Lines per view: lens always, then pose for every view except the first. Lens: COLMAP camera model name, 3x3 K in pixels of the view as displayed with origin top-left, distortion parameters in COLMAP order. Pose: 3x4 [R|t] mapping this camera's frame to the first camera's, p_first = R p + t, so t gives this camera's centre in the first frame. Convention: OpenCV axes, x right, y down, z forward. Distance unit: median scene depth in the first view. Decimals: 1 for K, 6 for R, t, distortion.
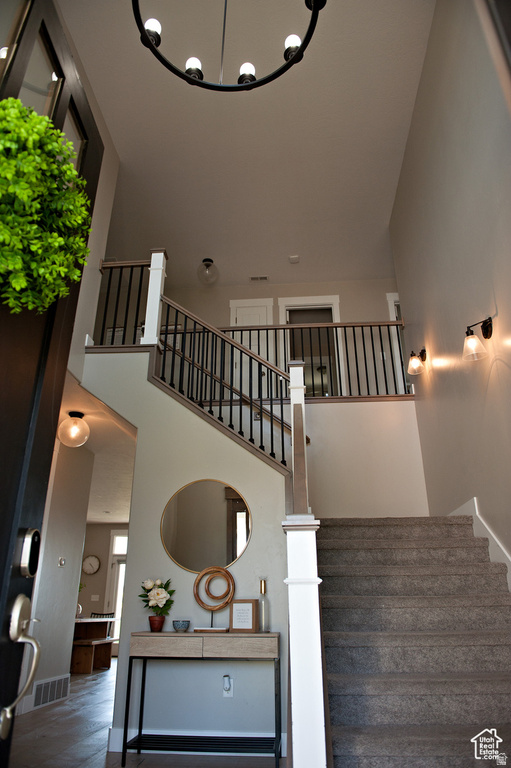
lens RADIAL K [[521.7, 0, 256.5], [0, 521.7, 380.8], [0, 0, 1]] dist [-0.050264, -0.003937]
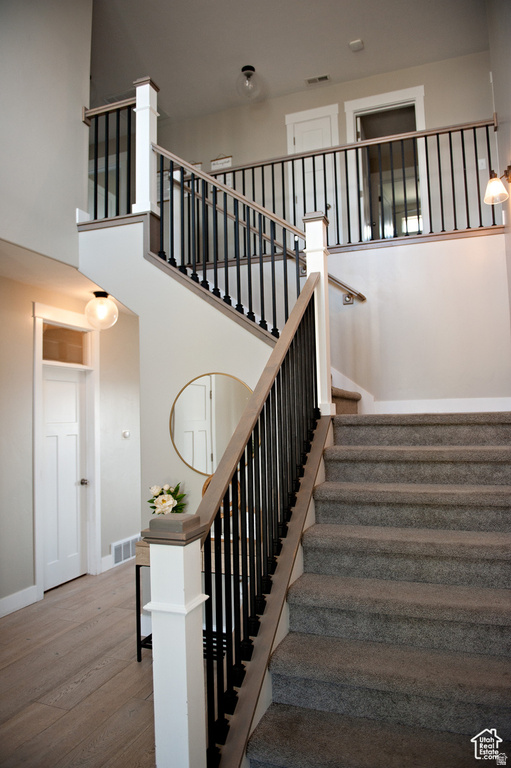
lens RADIAL K [[521.7, 0, 253.1], [0, 521.7, 384.8], [0, 0, 1]] dist [-0.050264, -0.003937]
pose [[0.960849, -0.035197, -0.274828, 0.167364], [0.130518, 0.932451, 0.336897, -0.062347], [0.244405, -0.359577, 0.900539, 0.179765]]
